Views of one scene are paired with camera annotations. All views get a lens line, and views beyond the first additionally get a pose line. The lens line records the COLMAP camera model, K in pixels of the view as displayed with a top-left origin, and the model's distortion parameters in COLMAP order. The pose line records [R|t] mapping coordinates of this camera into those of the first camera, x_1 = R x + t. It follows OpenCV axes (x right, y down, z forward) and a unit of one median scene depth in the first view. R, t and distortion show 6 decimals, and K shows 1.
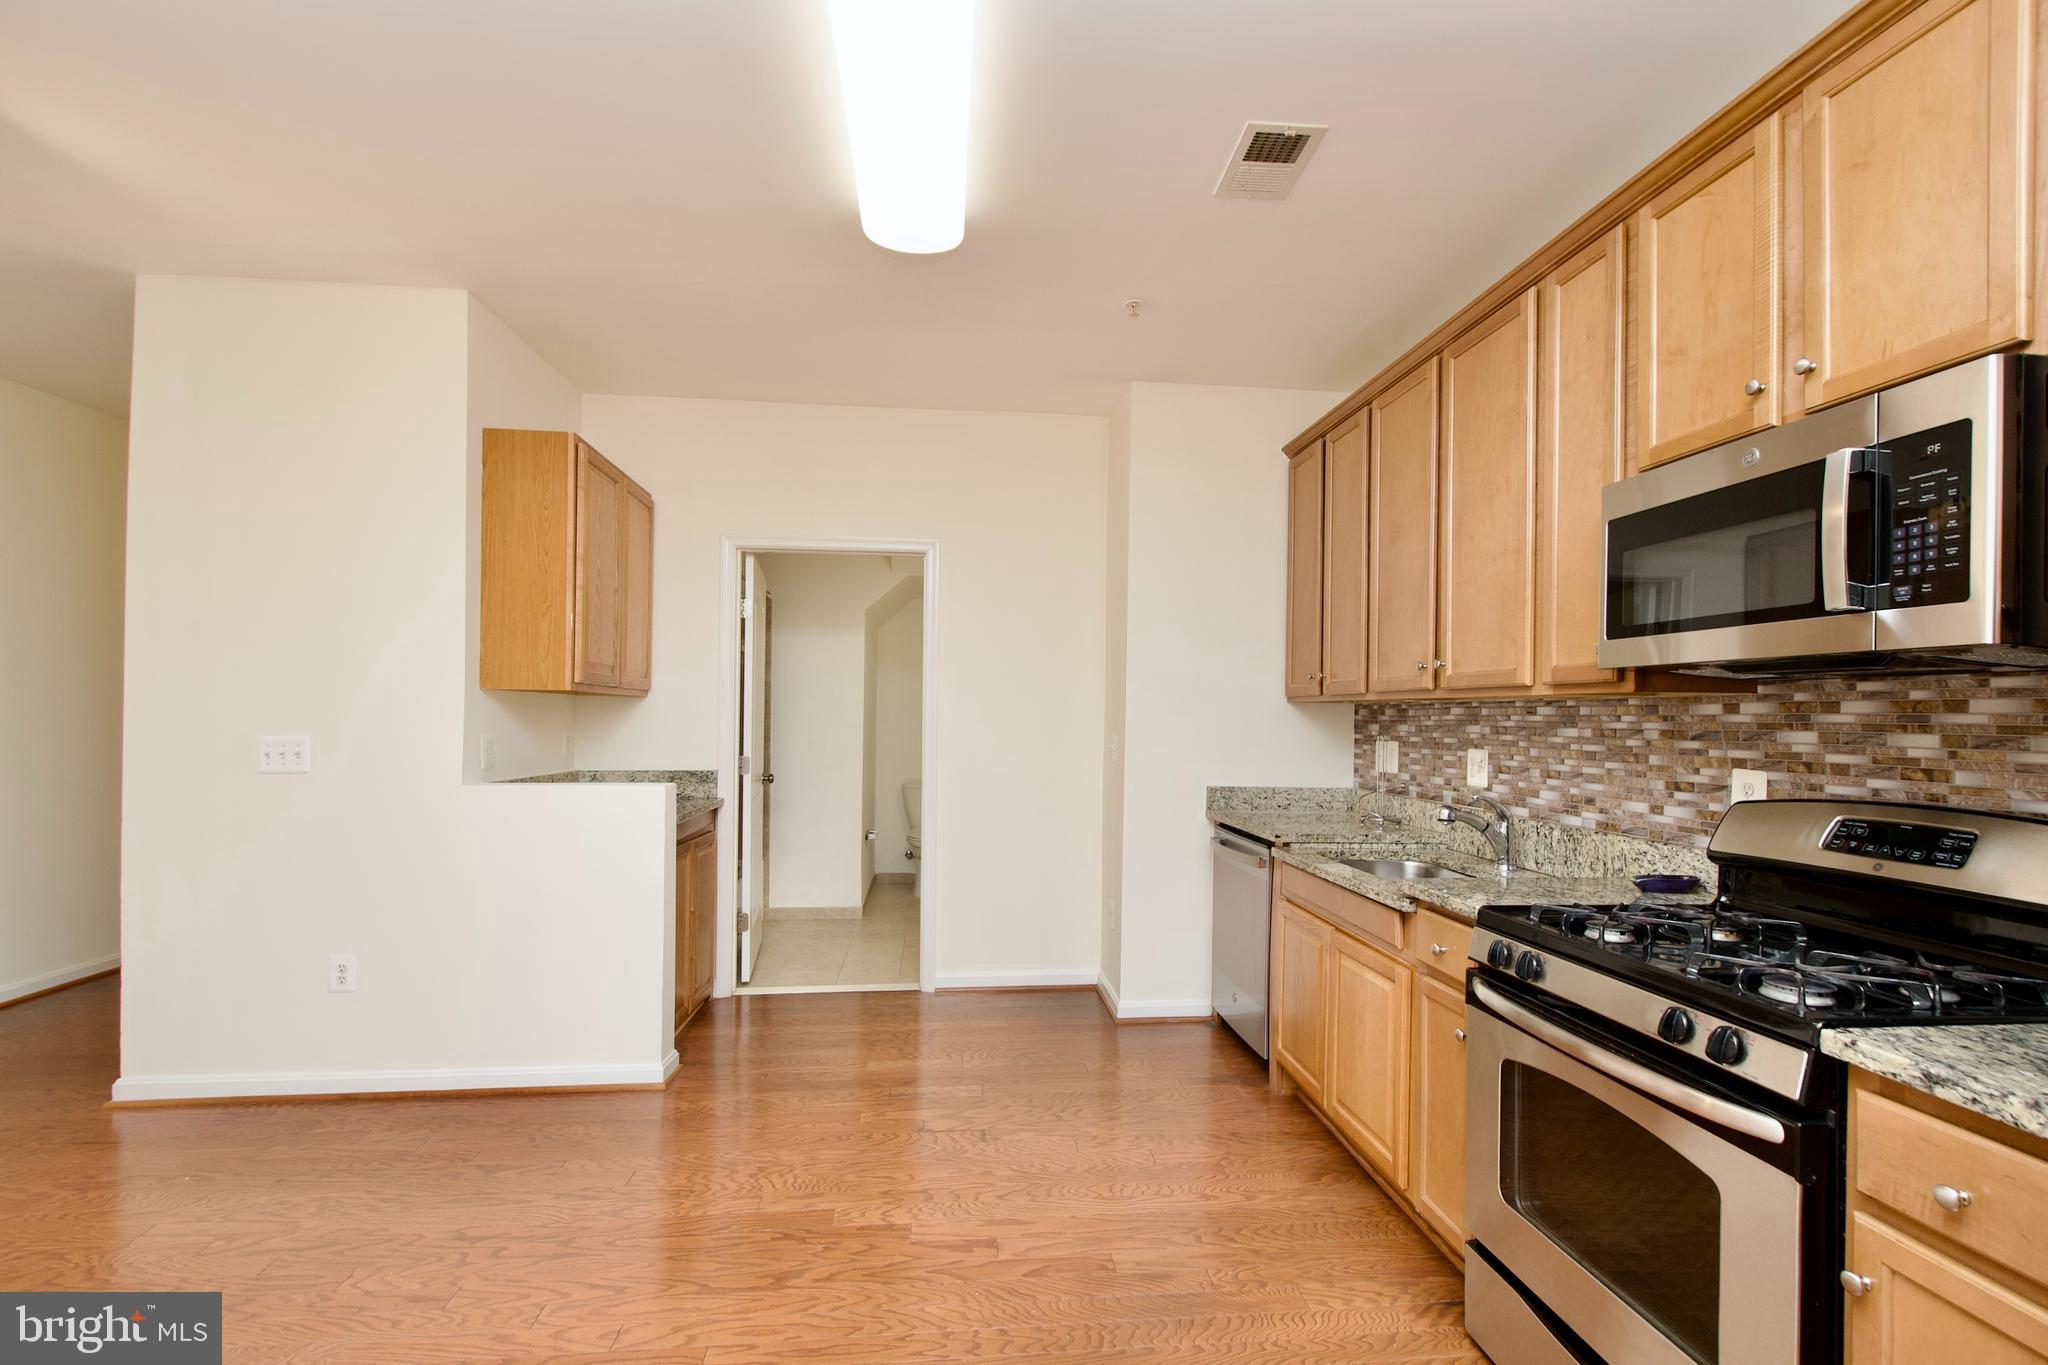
lens RADIAL K [[913.5, 0, 1041.0], [0, 913.5, 712.0], [0, 0, 1]] dist [0.006864, -0.005059]
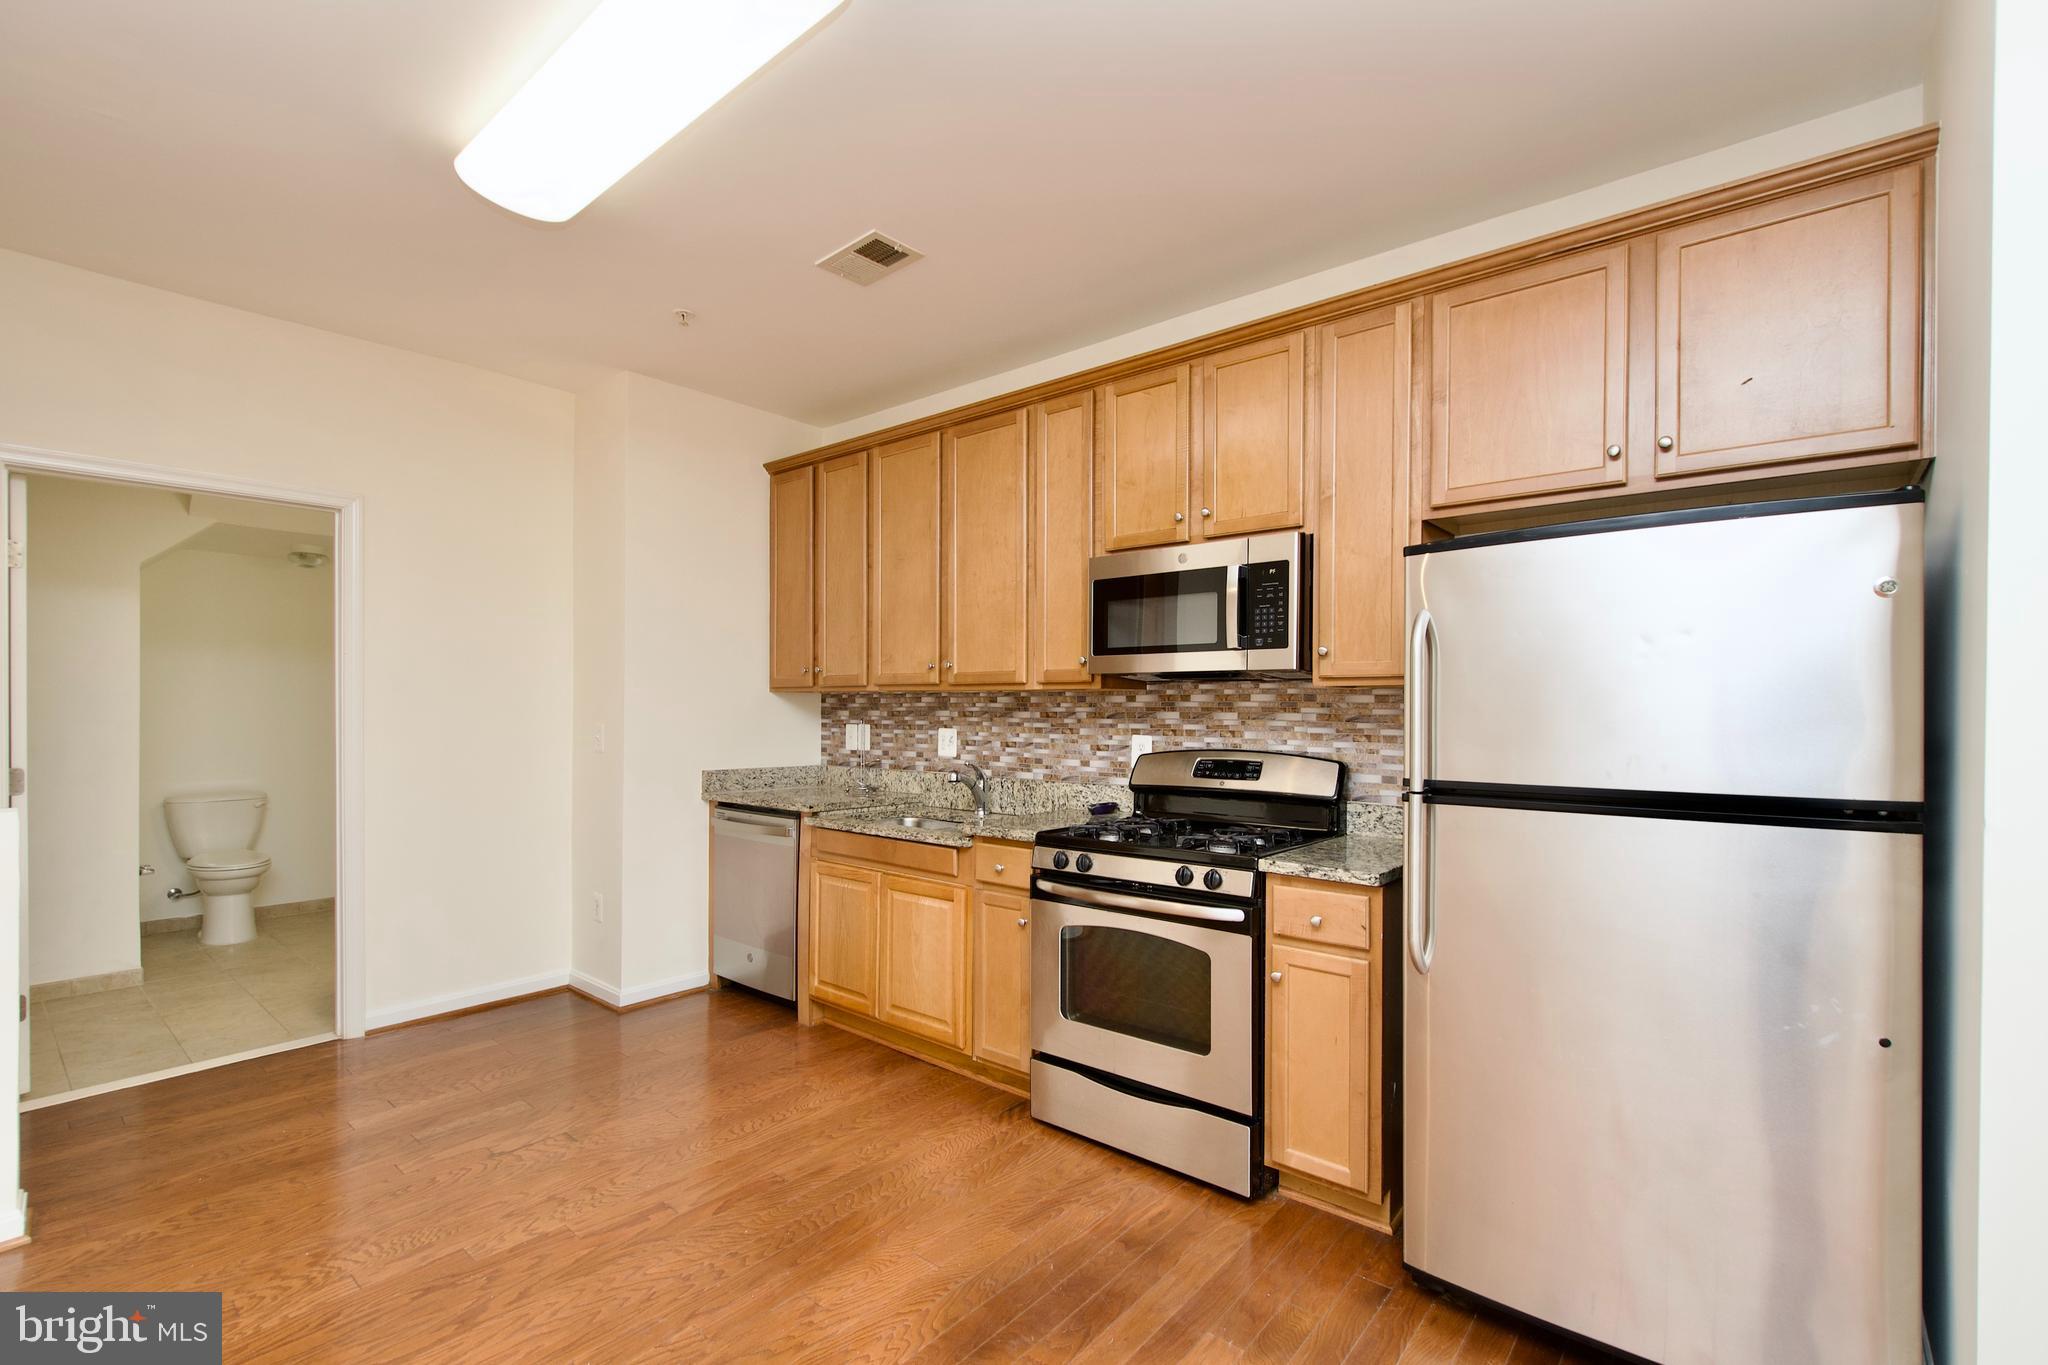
lens RADIAL K [[894.8, 0, 1040.2], [0, 894.8, 712.7], [0, 0, 1]] dist [0.008470, -0.006602]
pose [[0.718255, -0.013824, 0.695643, -0.388612], [0.002396, 0.999846, 0.017396, -0.005422], [-0.695776, -0.010828, 0.718177, -0.035528]]
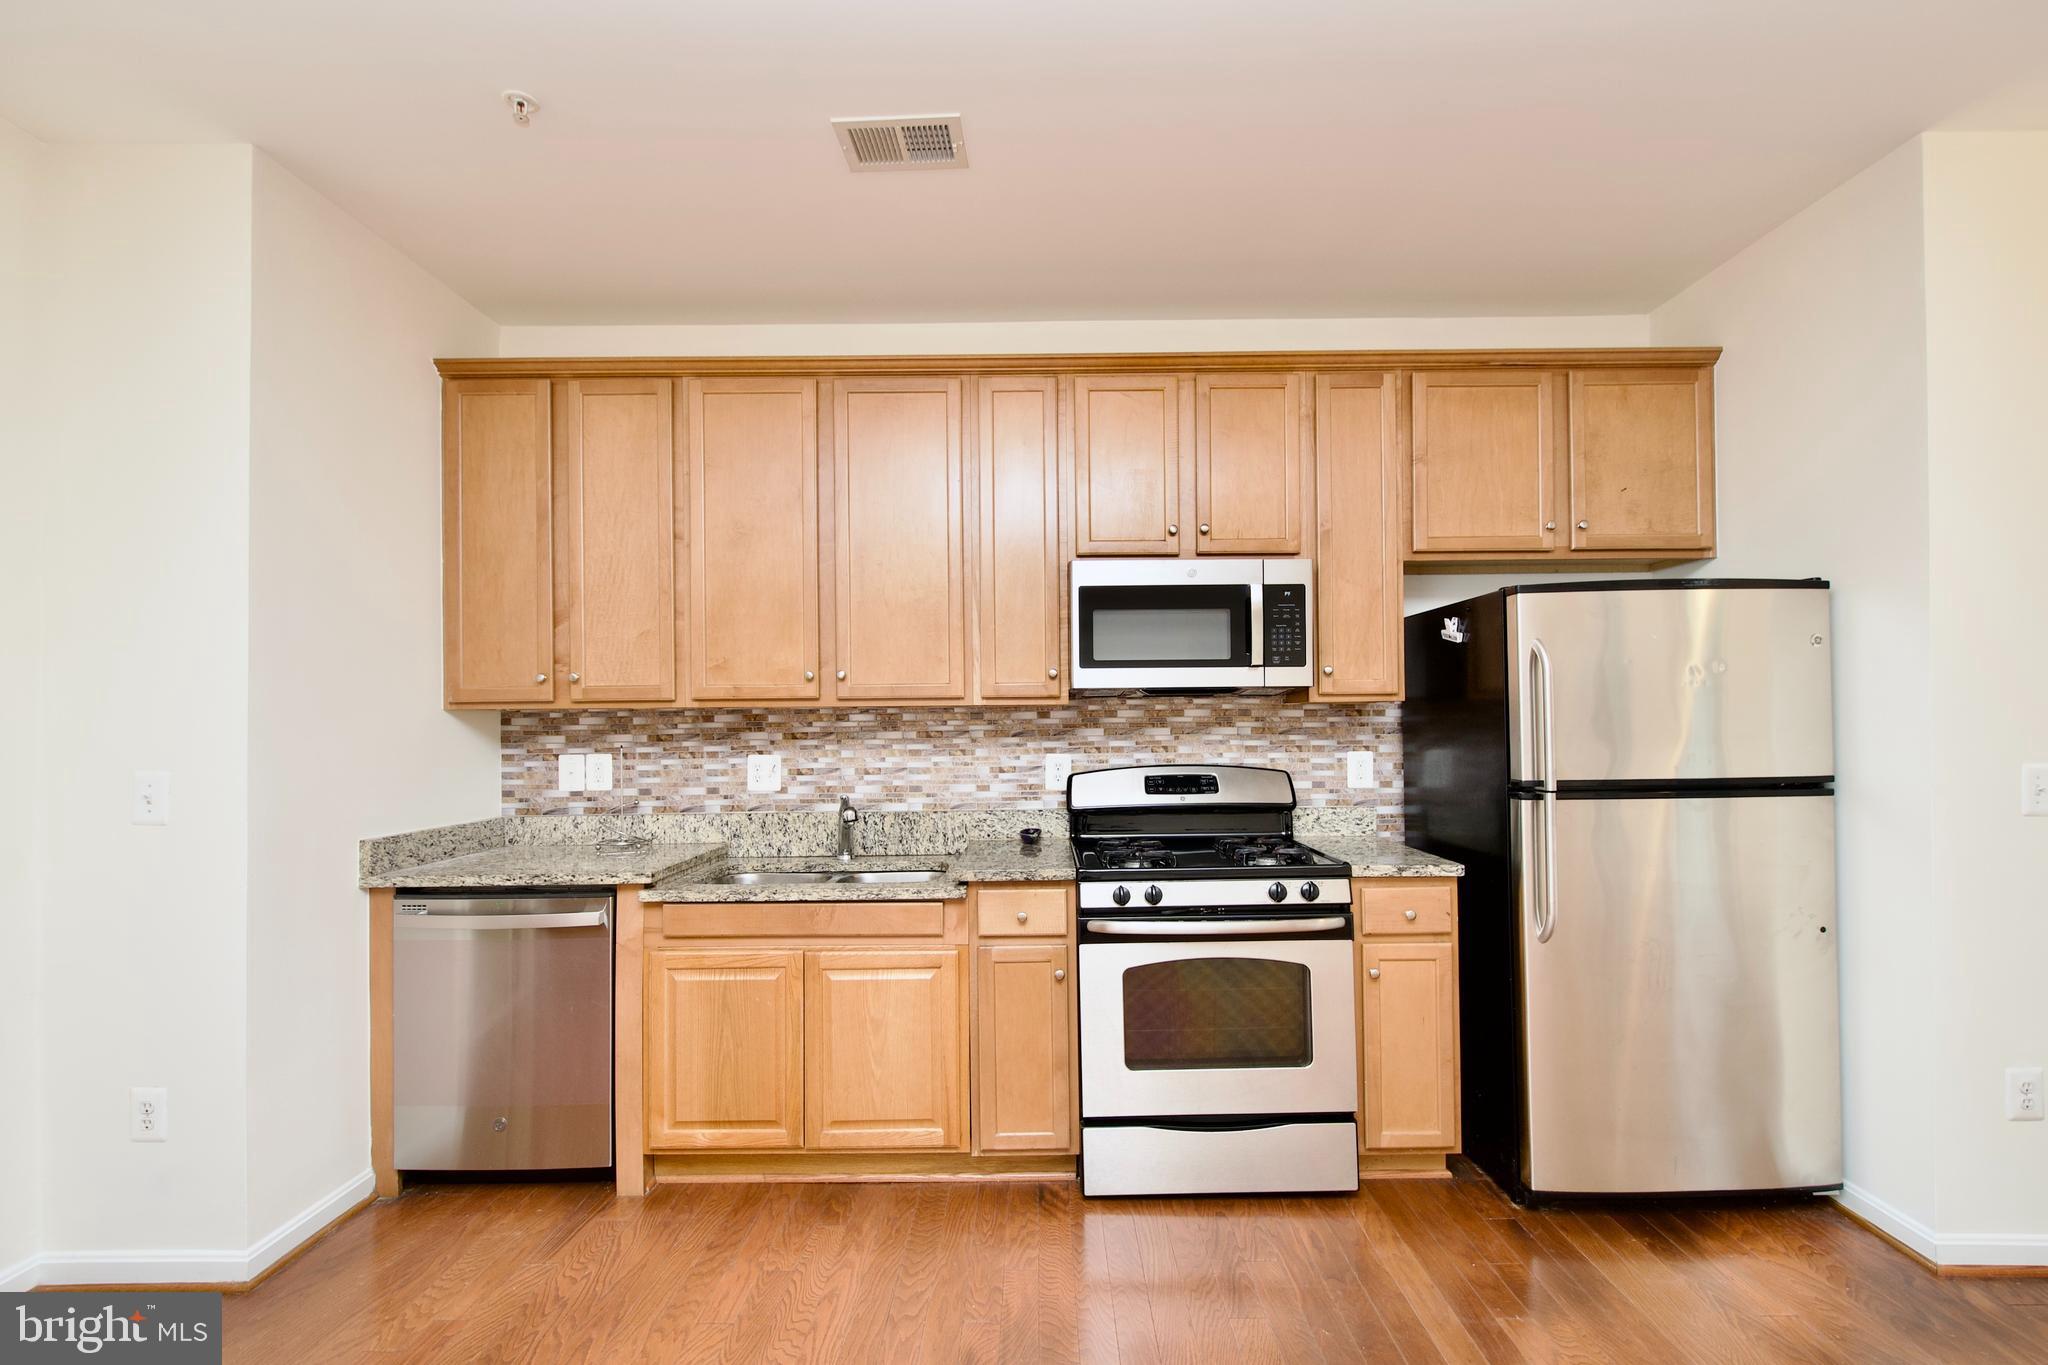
lens RADIAL K [[894.8, 0, 1040.2], [0, 894.8, 712.7], [0, 0, 1]] dist [0.008470, -0.006602]
pose [[0.110765, -0.006905, 0.993823, -0.586643], [0.008215, 0.999948, 0.006032, -0.013102], [-0.993813, 0.007496, 0.110816, 0.671216]]
